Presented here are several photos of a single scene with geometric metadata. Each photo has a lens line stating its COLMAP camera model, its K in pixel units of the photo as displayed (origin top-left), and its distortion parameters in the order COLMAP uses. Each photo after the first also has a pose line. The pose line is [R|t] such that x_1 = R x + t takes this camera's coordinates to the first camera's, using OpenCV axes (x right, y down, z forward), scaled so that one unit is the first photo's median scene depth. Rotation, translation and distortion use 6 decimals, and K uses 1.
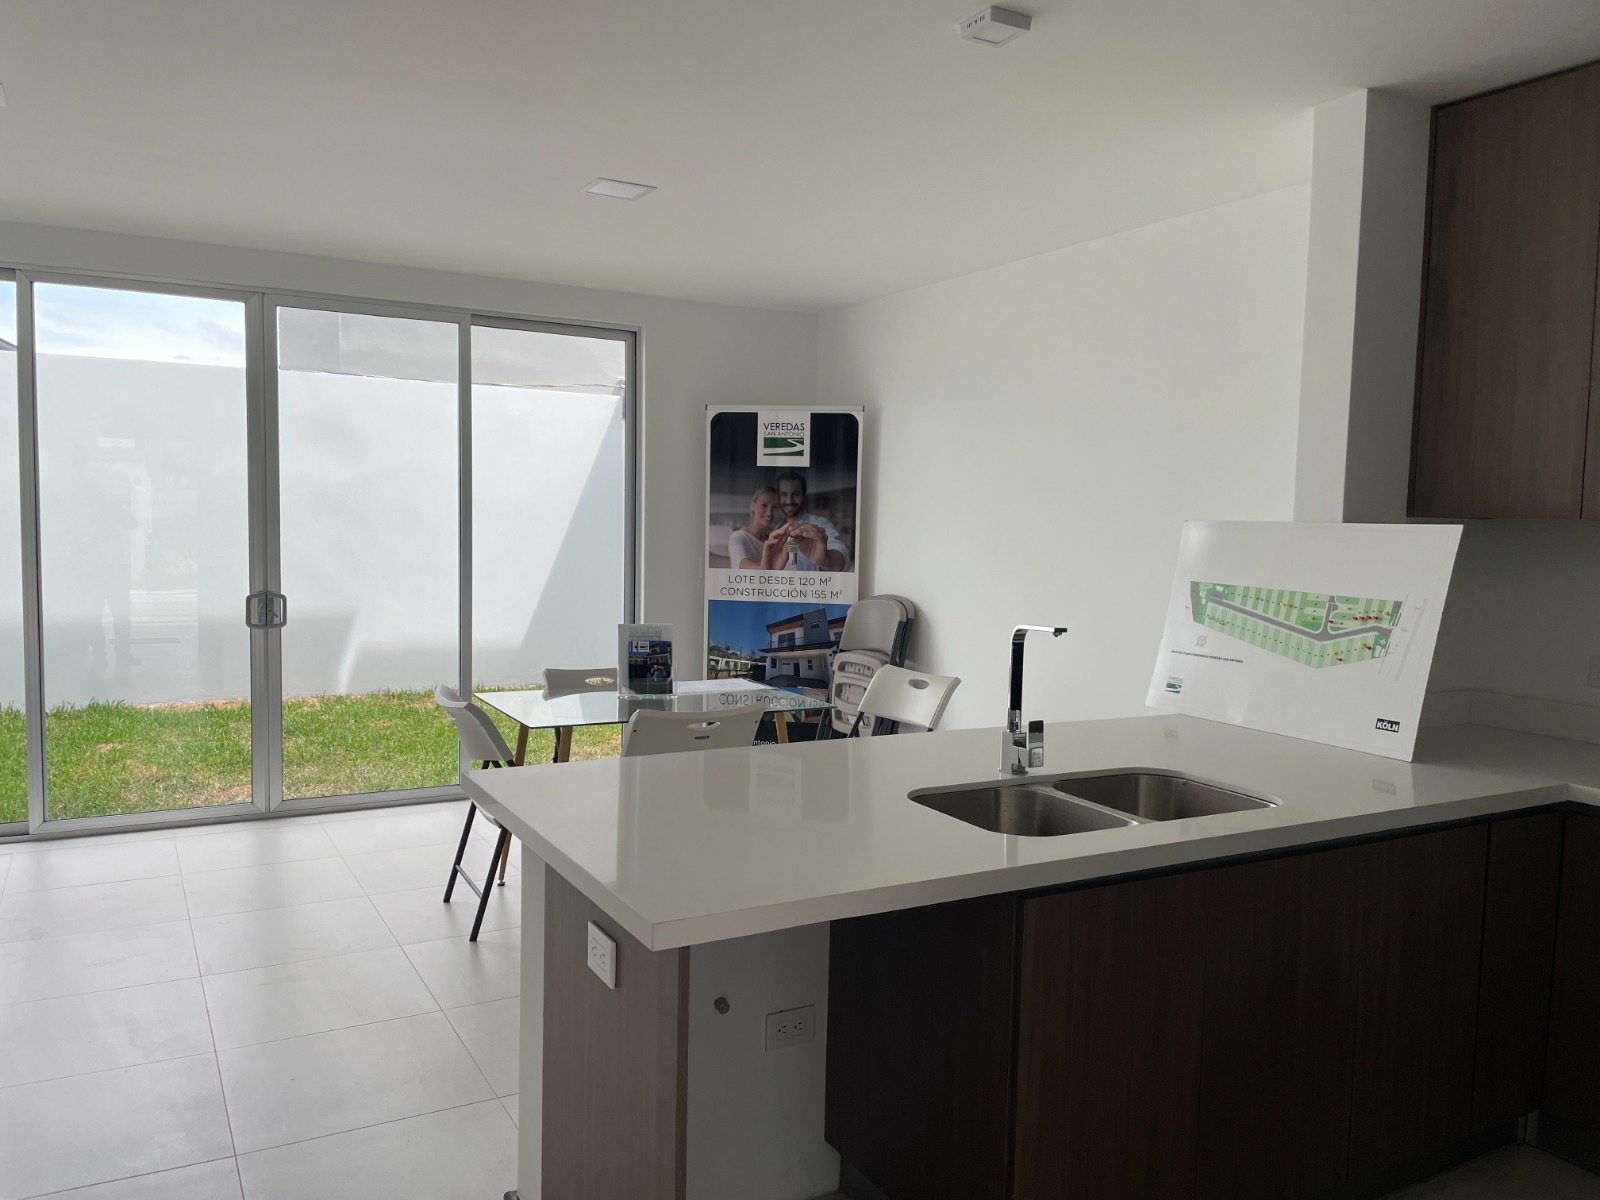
lens RADIAL K [[1205.9, 0, 806.8], [0, 1205.9, 605.3], [0, 0, 1]] dist [0.008622, -0.030766]
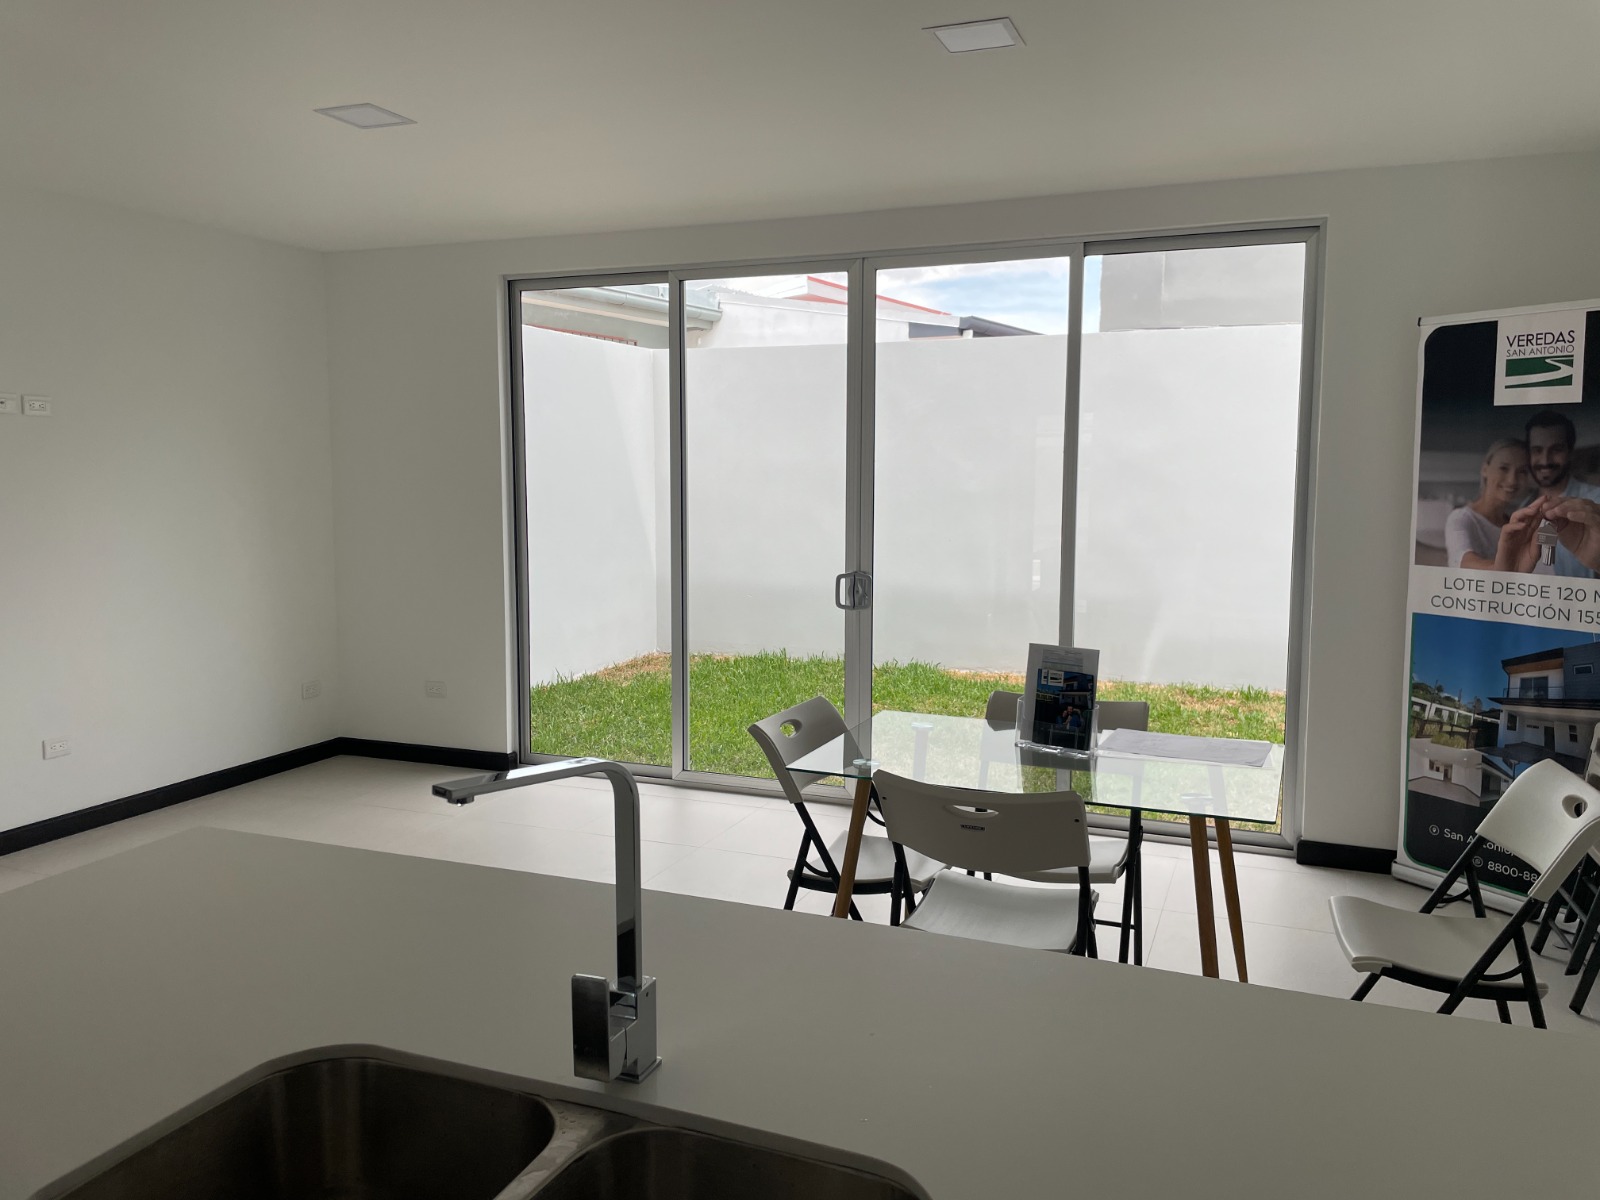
lens RADIAL K [[1205.9, 0, 810.0], [0, 1205.9, 570.6], [0, 0, 1]] dist [0.008622, -0.030766]
pose [[0.601248, 0.047700, -0.797637, 0.249241], [-0.046045, 0.998626, 0.025011, -0.029159], [0.797735, 0.021689, 0.602619, 0.338495]]
